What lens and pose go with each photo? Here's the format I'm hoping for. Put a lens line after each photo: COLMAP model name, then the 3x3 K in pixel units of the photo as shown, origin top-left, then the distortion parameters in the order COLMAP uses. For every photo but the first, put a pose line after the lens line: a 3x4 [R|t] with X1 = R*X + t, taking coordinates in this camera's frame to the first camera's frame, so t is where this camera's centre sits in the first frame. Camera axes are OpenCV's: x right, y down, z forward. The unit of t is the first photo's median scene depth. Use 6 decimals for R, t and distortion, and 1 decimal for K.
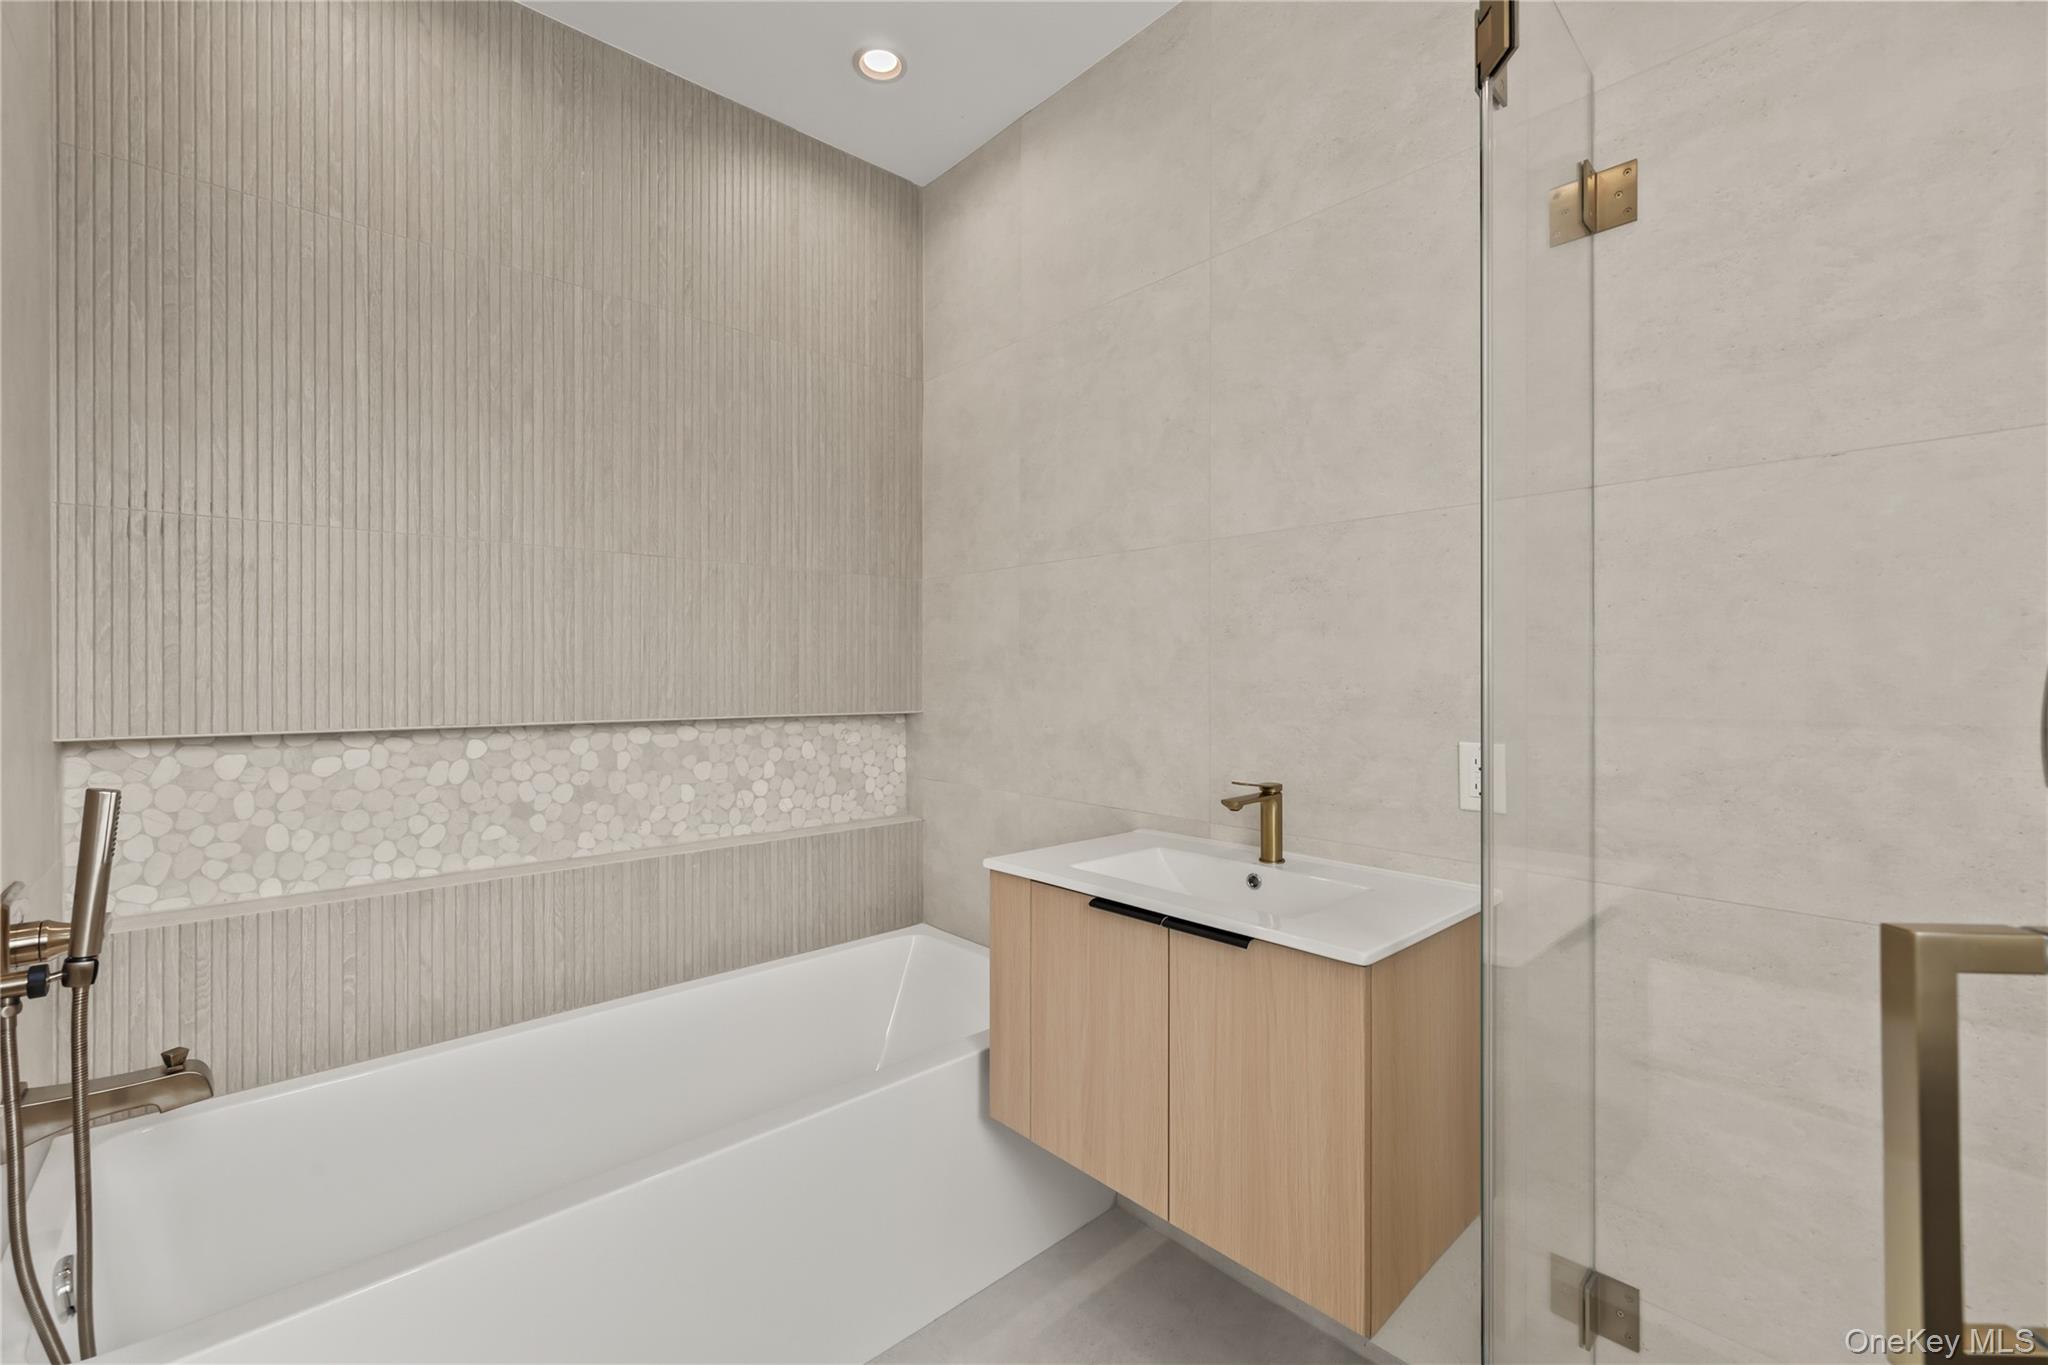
lens RADIAL K [[856.0, 0, 1022.7], [0, 856.0, 678.2], [0, 0, 1]] dist [-0.003240, -0.000103]
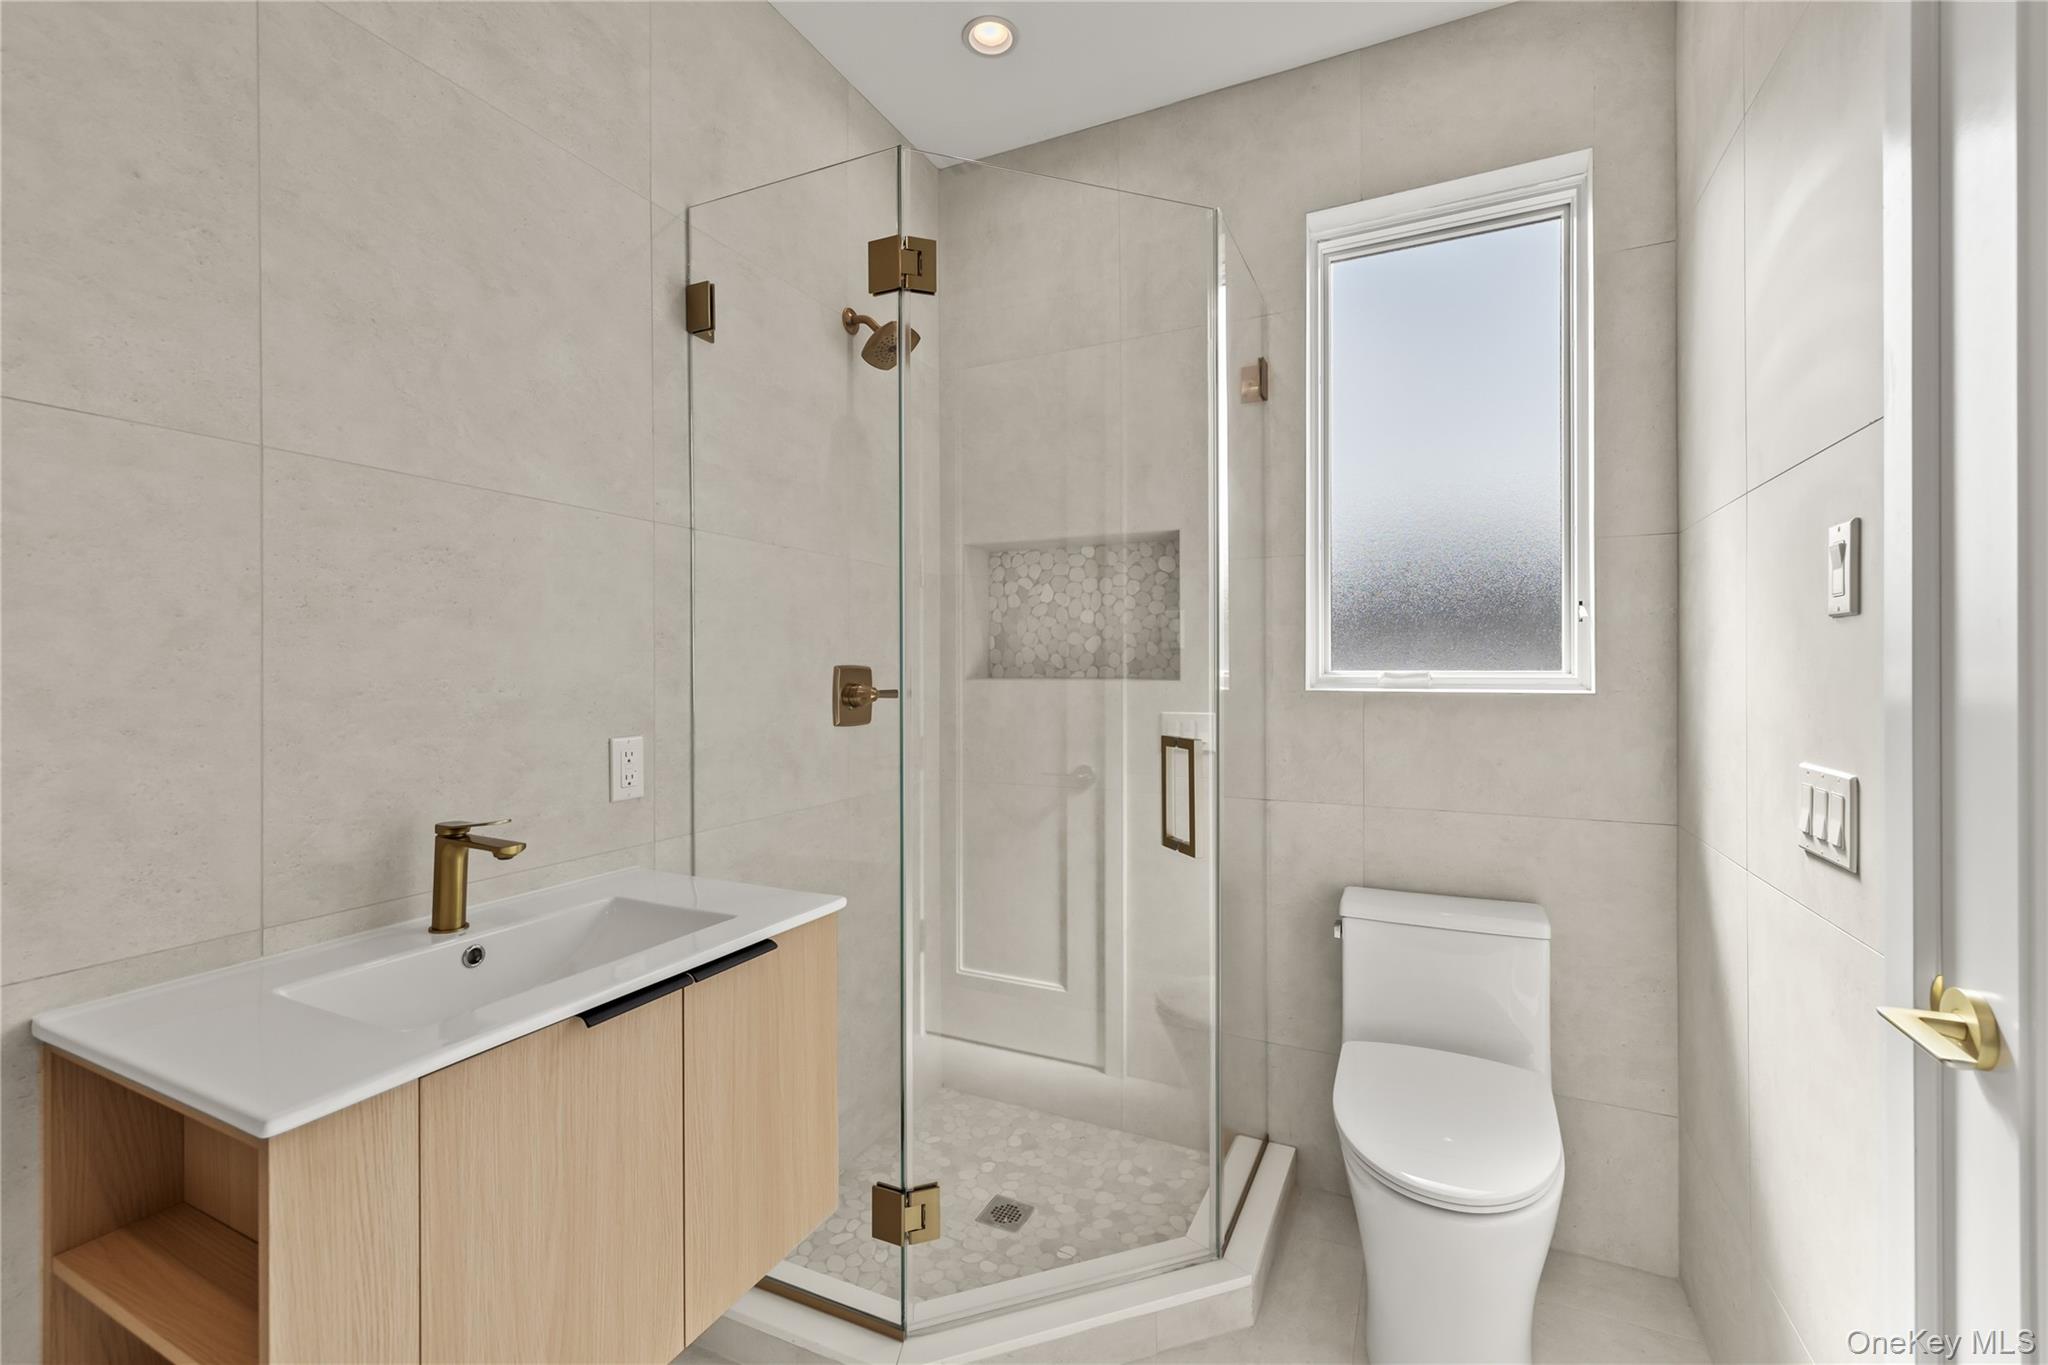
lens RADIAL K [[856.0, 0, 1023.5], [0, 856.0, 670.4], [0, 0, 1]] dist [-0.003240, -0.000103]
pose [[-0.378445, -0.000985, 0.925623, -0.627020], [0.003429, 0.999991, 0.002466, -0.009254], [-0.925618, 0.004108, -0.378438, 0.892952]]
